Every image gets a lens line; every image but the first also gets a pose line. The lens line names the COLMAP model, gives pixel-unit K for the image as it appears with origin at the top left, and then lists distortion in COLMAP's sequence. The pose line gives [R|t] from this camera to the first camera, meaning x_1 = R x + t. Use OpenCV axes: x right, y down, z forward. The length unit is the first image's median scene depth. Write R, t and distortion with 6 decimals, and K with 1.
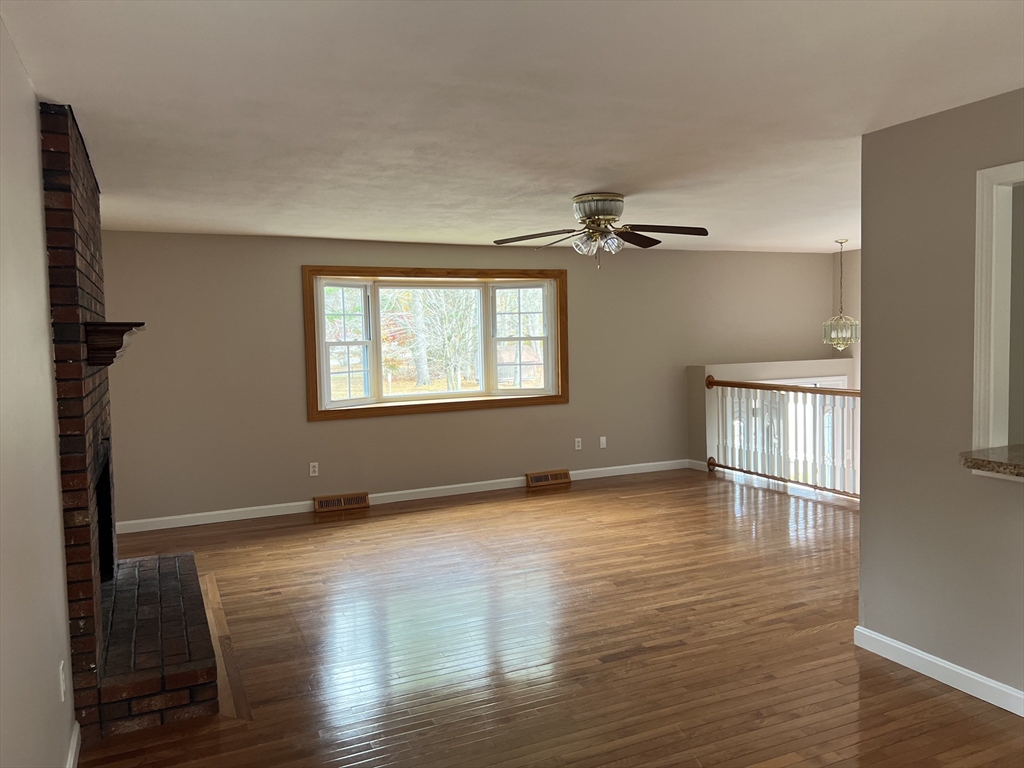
lens RADIAL K [[778.8, 0, 512.4], [0, 778.8, 381.9], [0, 0, 1]] dist [0.027721, -0.006065]
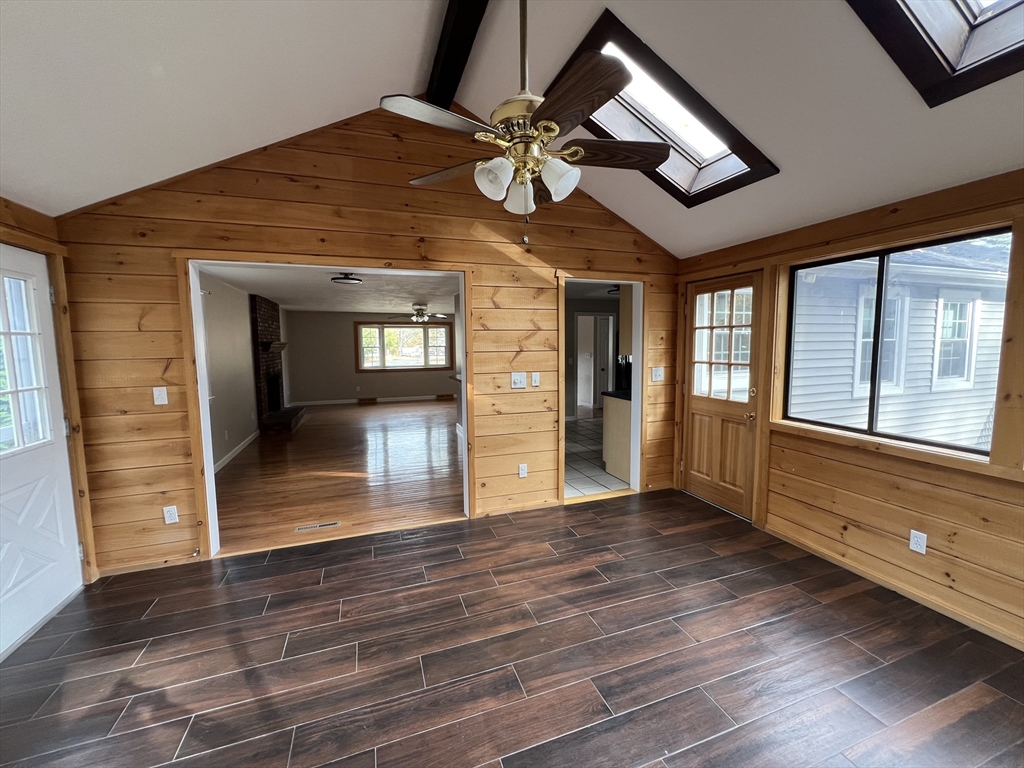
lens RADIAL K [[412.8, 0, 511.3], [0, 412.8, 382.2], [0, 0, 1]] dist [0.008641, 0.000073]
pose [[0.995776, 0.022803, -0.088943, 0.444576], [-0.019753, 0.999191, 0.035023, 0.017146], [0.089670, -0.033118, 0.995421, -0.500600]]
